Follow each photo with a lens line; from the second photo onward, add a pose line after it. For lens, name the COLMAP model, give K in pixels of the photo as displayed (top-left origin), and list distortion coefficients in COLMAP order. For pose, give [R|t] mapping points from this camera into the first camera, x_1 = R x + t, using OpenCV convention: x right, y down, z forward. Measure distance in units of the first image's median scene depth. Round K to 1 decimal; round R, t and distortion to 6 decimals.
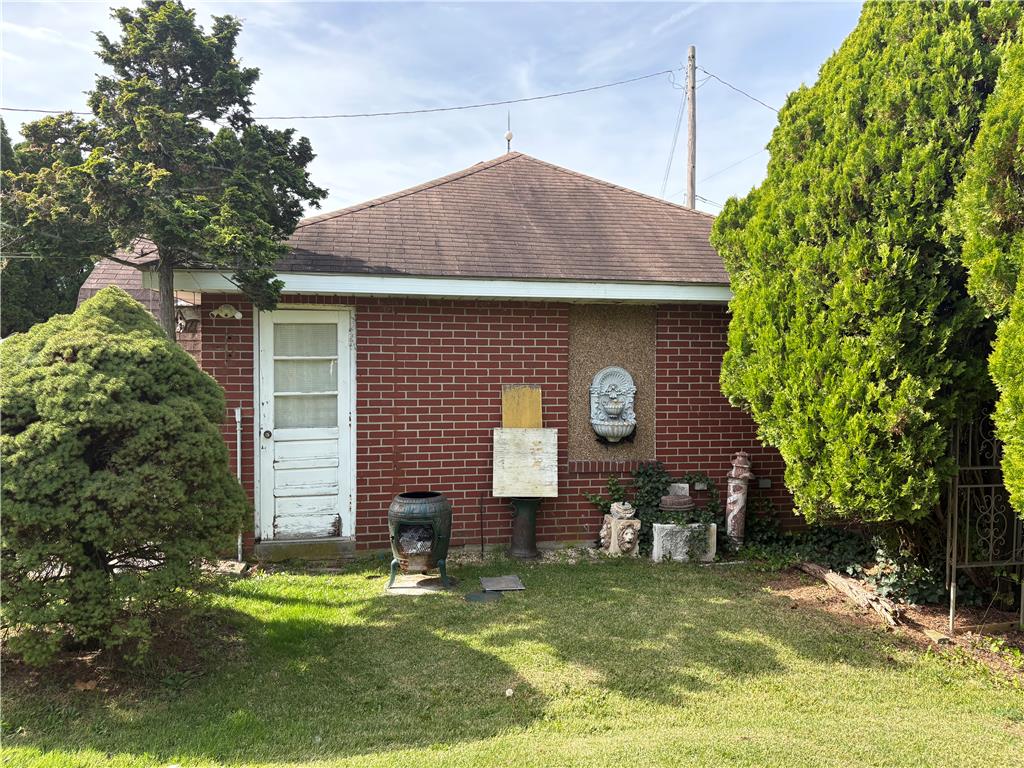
lens RADIAL K [[778.7, 0, 511.4], [0, 778.7, 386.3], [0, 0, 1]] dist [0.049440, -0.045264]
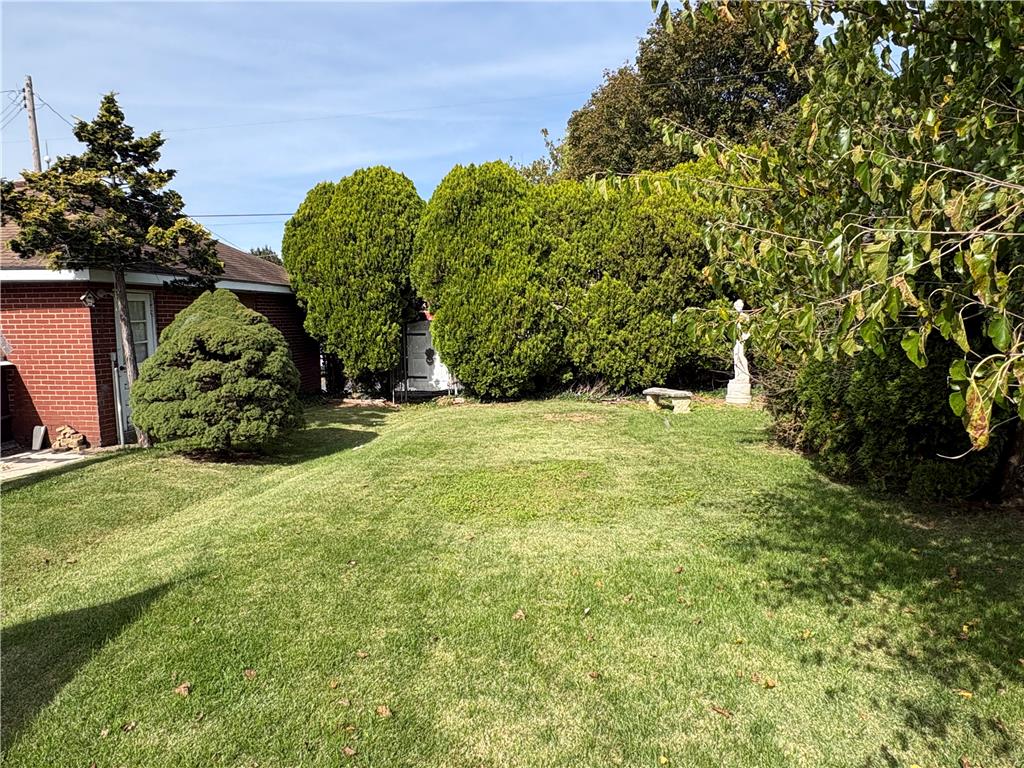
lens RADIAL K [[623.4, 0, 517.4], [0, 623.4, 383.5], [0, 0, 1]] dist [0.000004, 0.000259]
pose [[0.327629, -0.112493, 0.938086, -1.687611], [0.042012, 0.993639, 0.104482, -0.013059], [-0.943872, 0.005180, 0.330271, -0.299942]]
